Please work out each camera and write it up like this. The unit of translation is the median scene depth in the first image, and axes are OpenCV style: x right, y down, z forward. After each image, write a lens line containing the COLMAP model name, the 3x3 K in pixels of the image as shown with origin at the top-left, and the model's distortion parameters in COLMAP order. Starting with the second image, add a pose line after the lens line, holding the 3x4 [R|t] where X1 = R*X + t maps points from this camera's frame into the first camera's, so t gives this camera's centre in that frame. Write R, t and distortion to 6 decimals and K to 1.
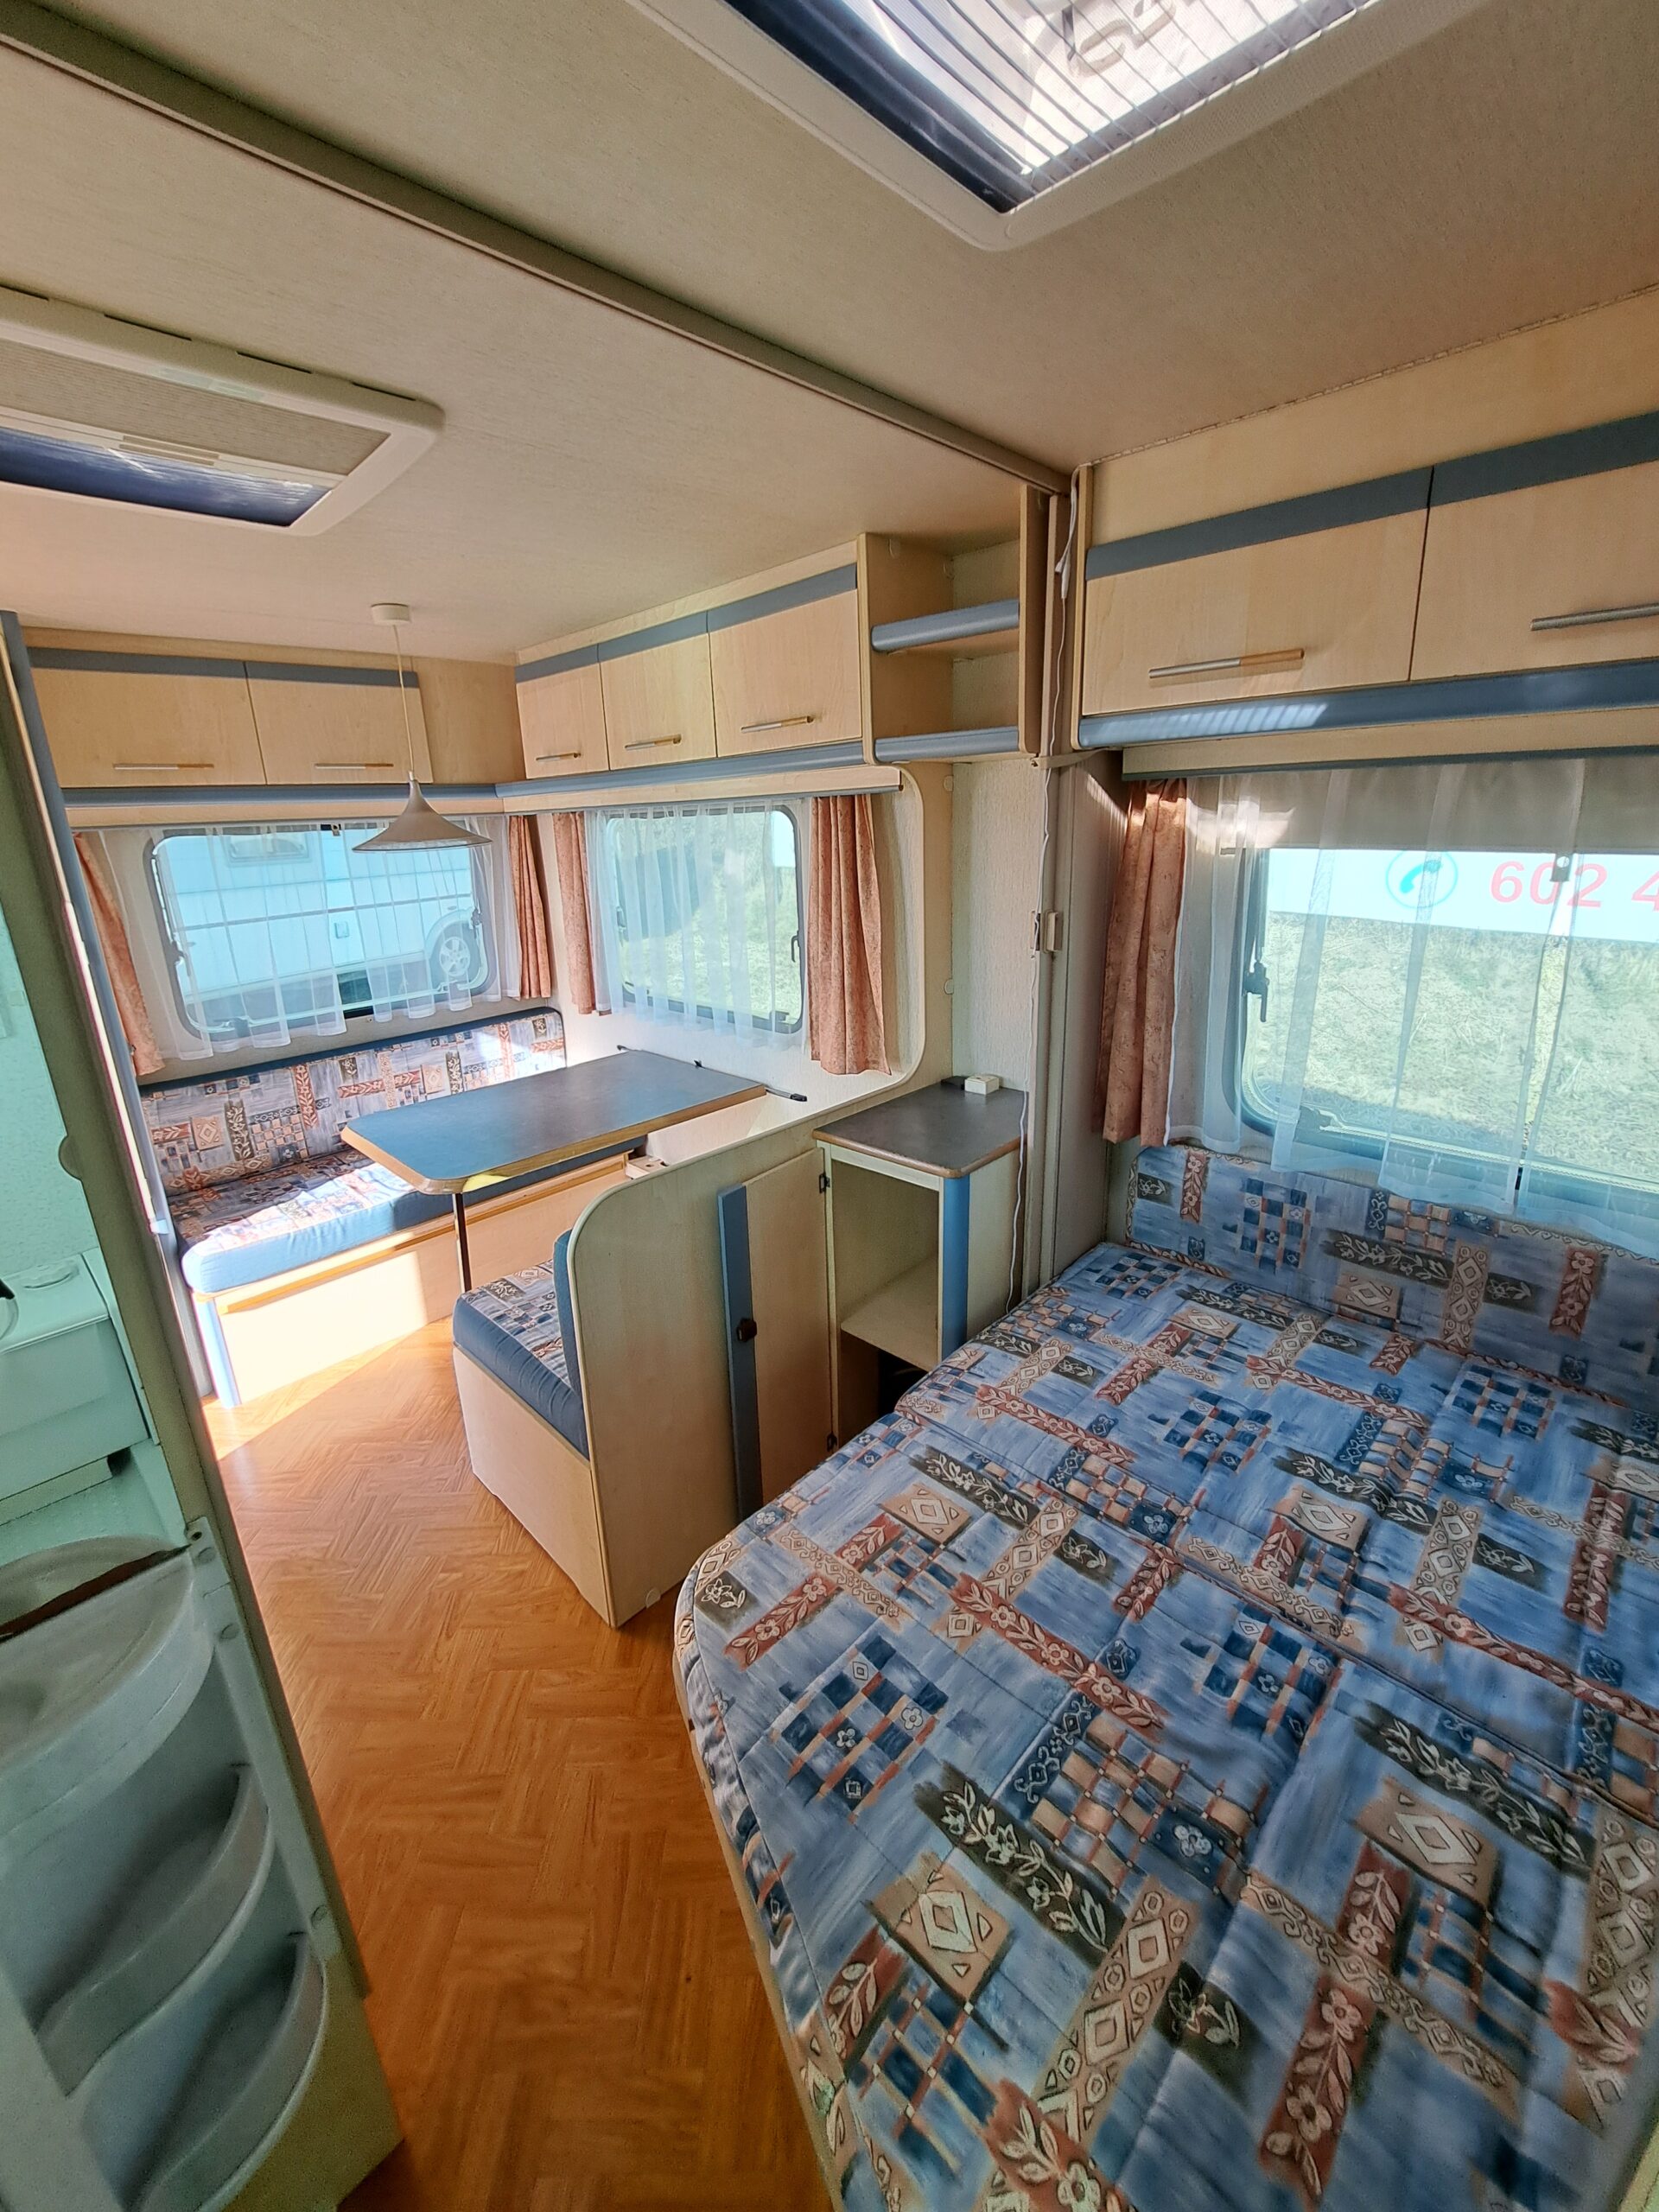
lens RADIAL K [[879.2, 0, 819.6], [0, 879.2, 1052.4], [0, 0, 1]] dist [-0.019521, -0.000401]
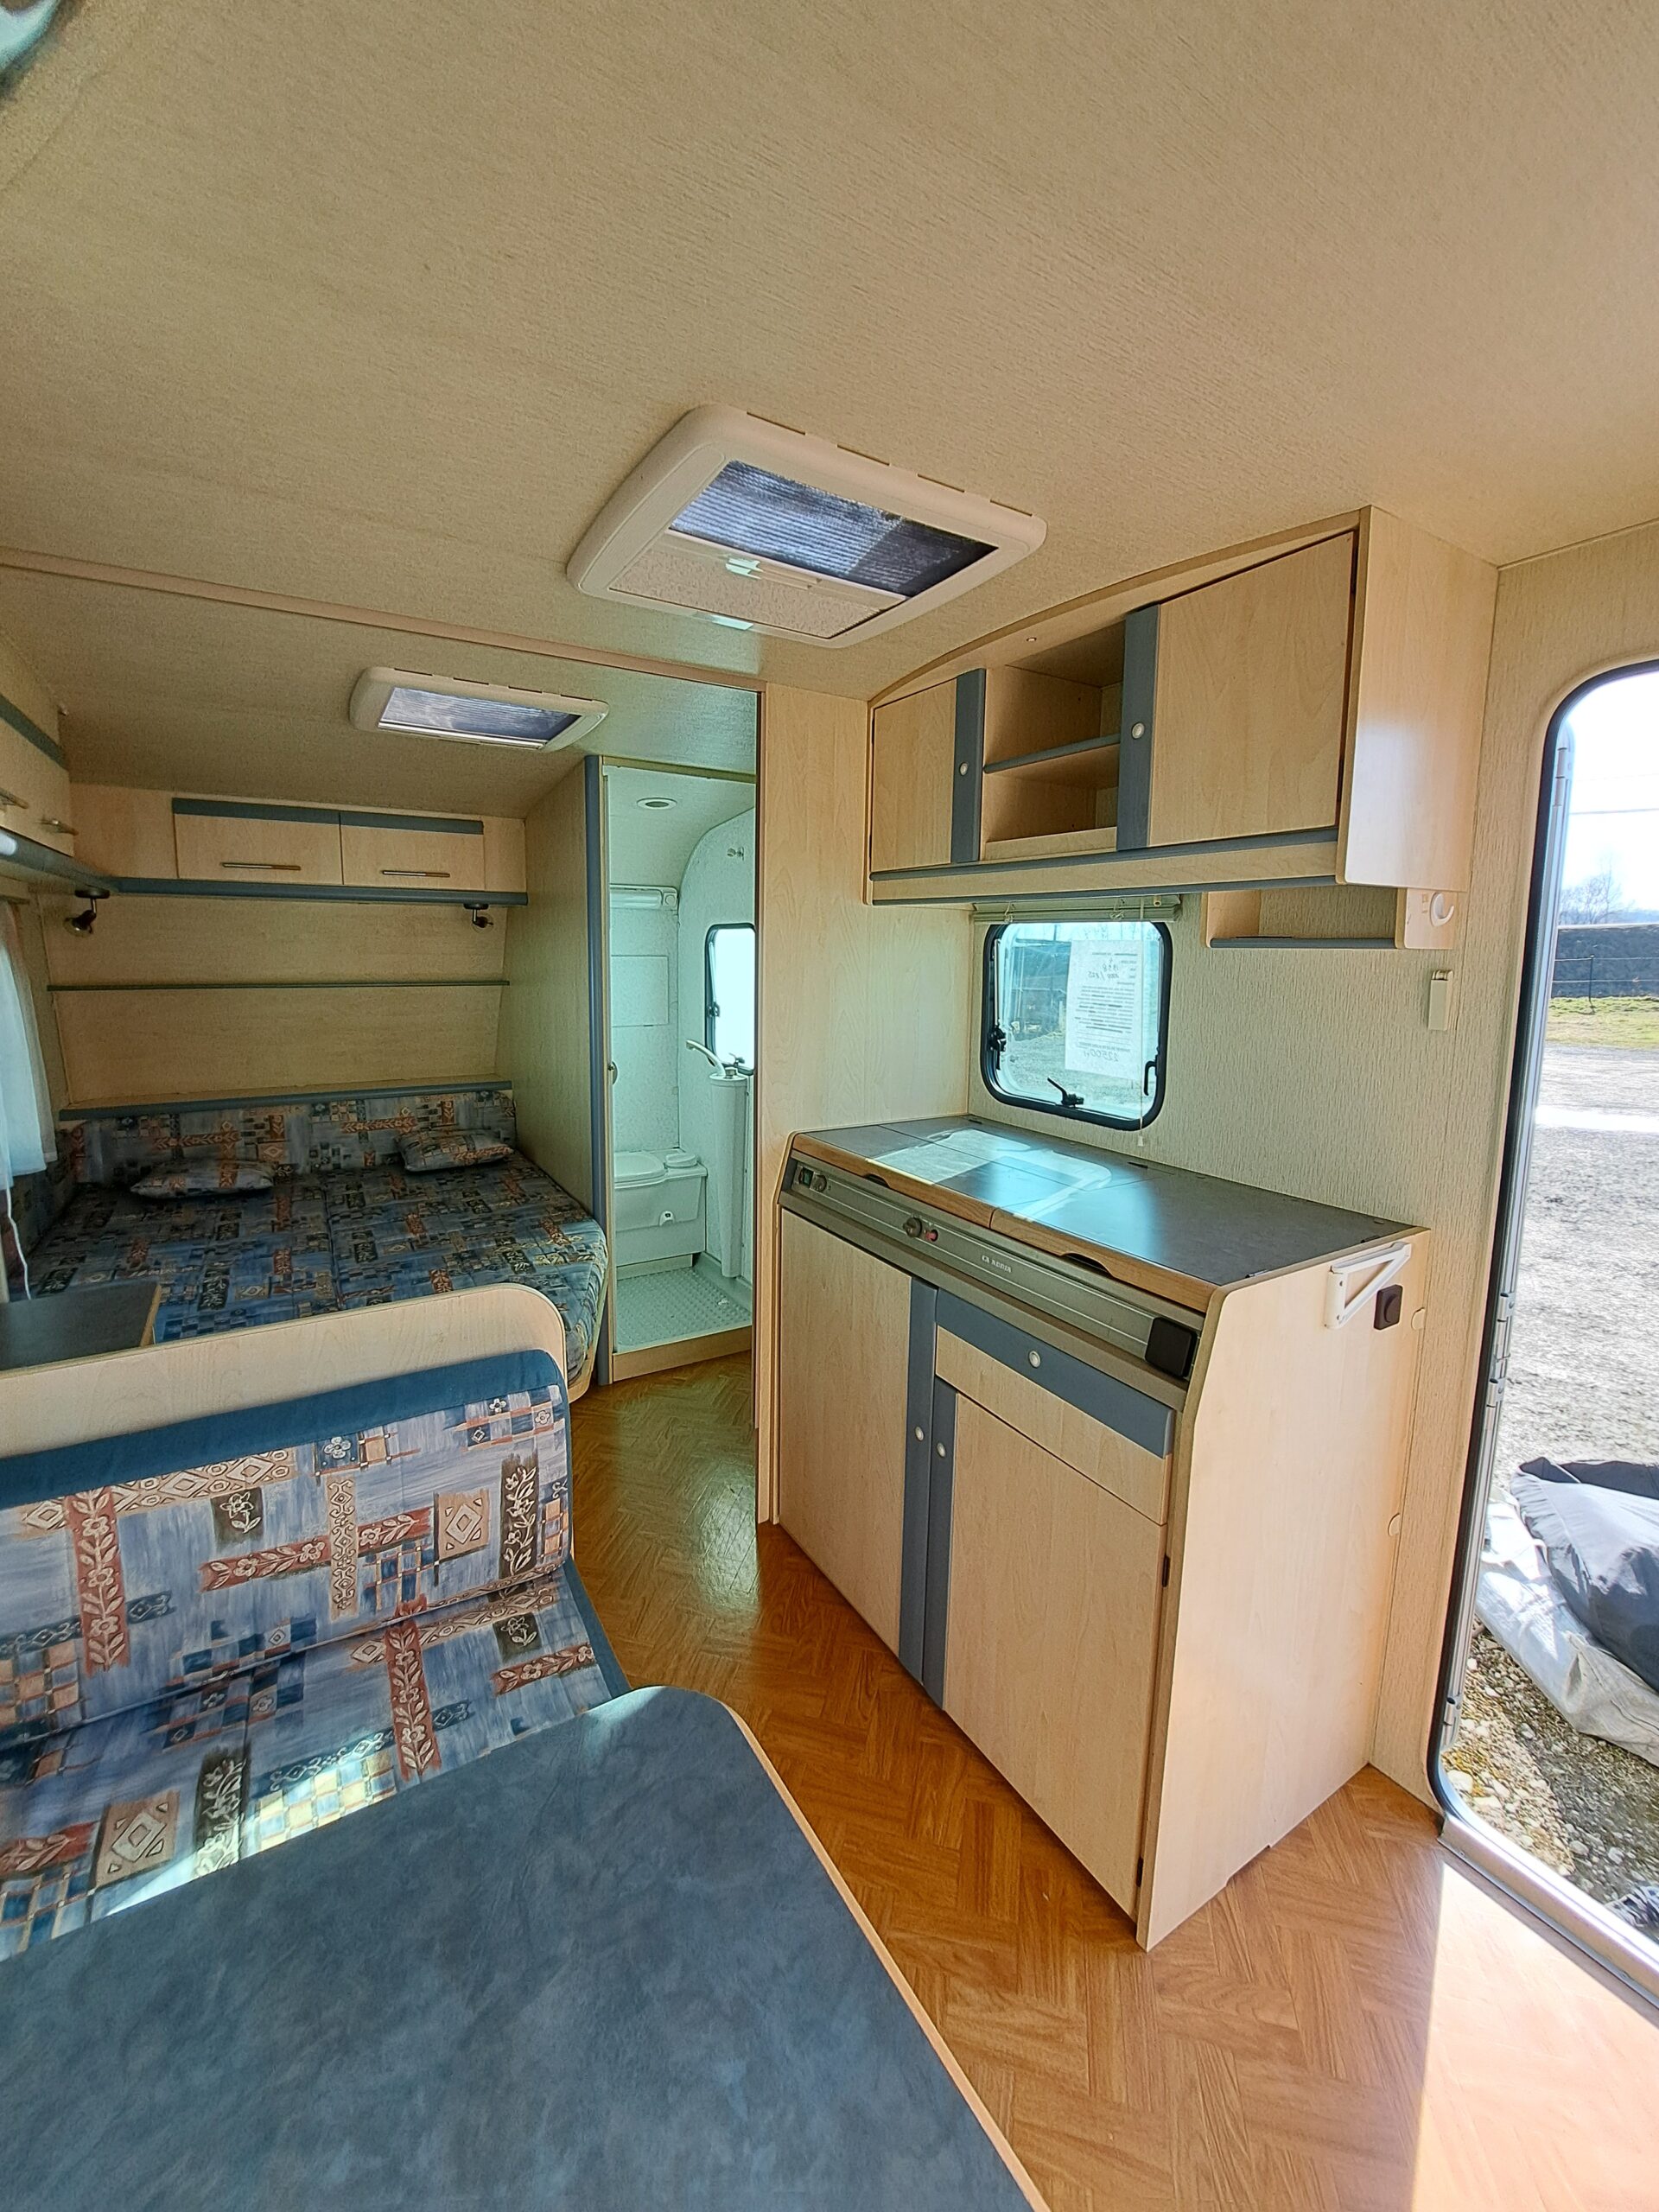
lens RADIAL K [[879.2, 0, 817.5], [0, 879.2, 1056.7], [0, 0, 1]] dist [-0.019521, -0.000401]
pose [[-0.968555, -0.001599, 0.248793, -0.718246], [0.091636, 0.927389, 0.362702, -0.341367], [-0.231308, 0.374095, -0.898081, 1.512316]]
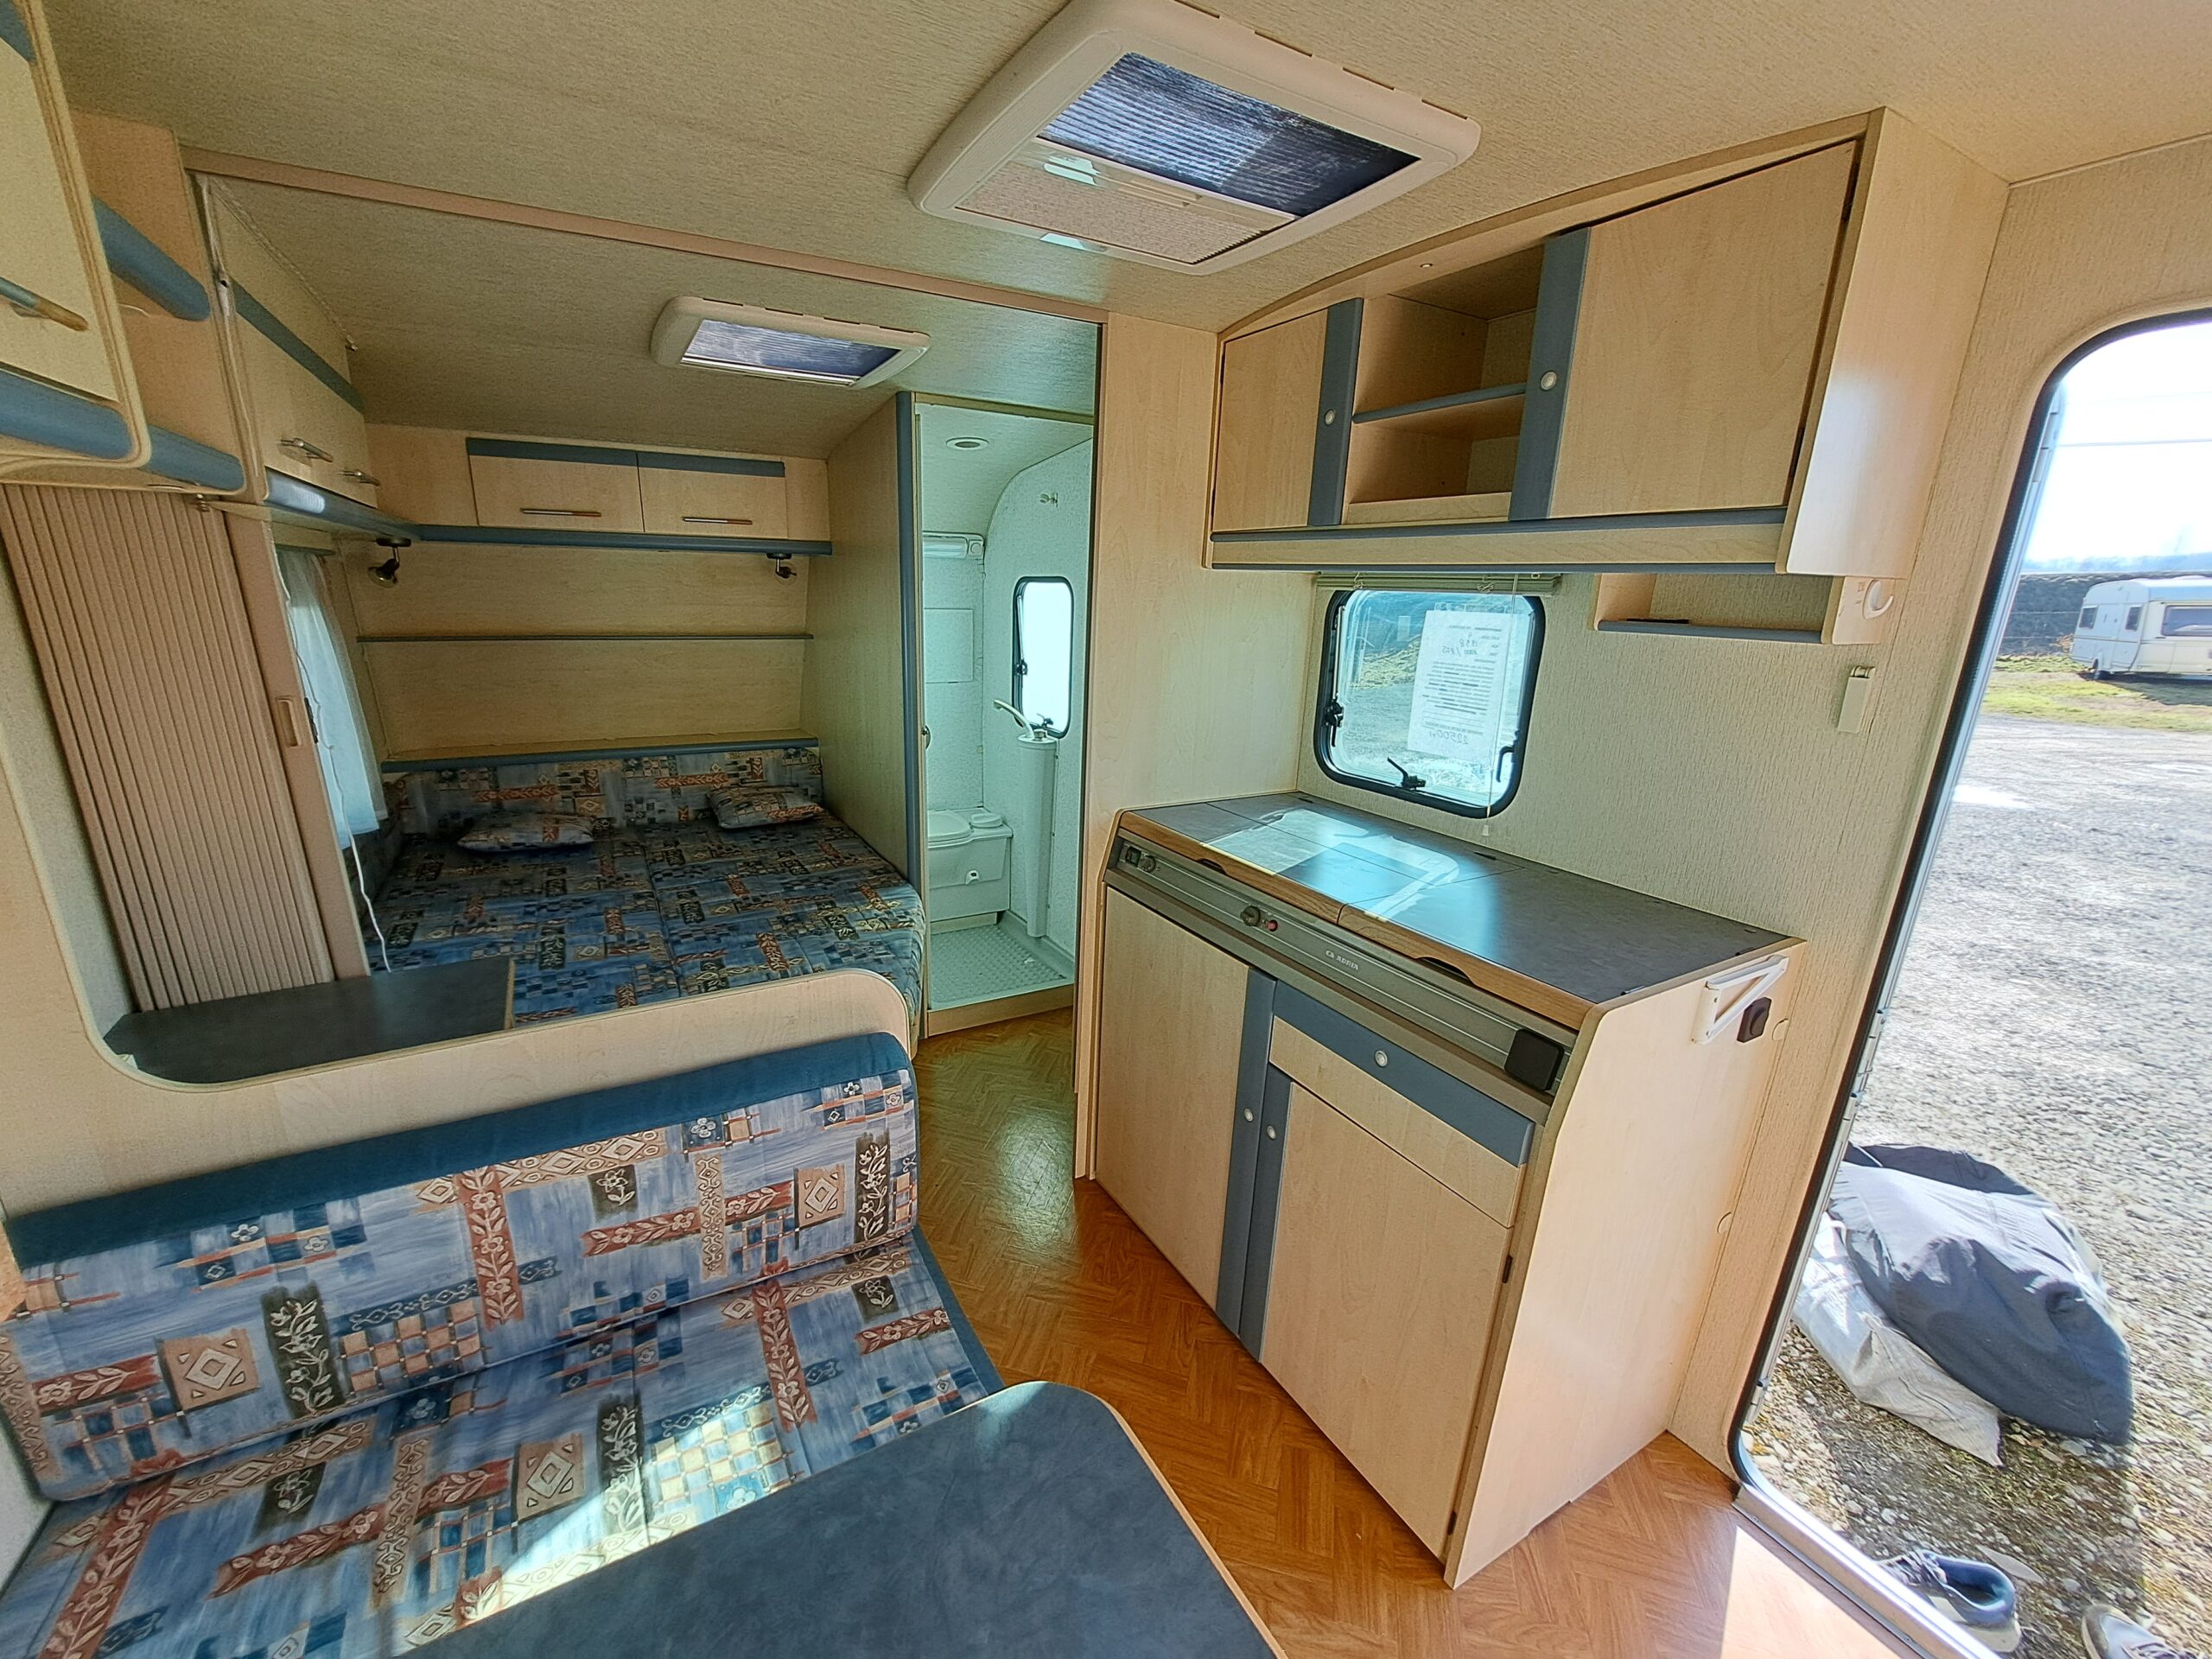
lens RADIAL K [[879.2, 0, 1063.2], [0, 879.2, 839.5], [0, 0, 1]] dist [-0.019521, -0.000401]
pose [[-0.956204, -0.063358, 0.285763, -0.646675], [0.092148, 0.861489, 0.499345, -0.371137], [-0.277819, 0.503808, -0.817921, 1.478288]]
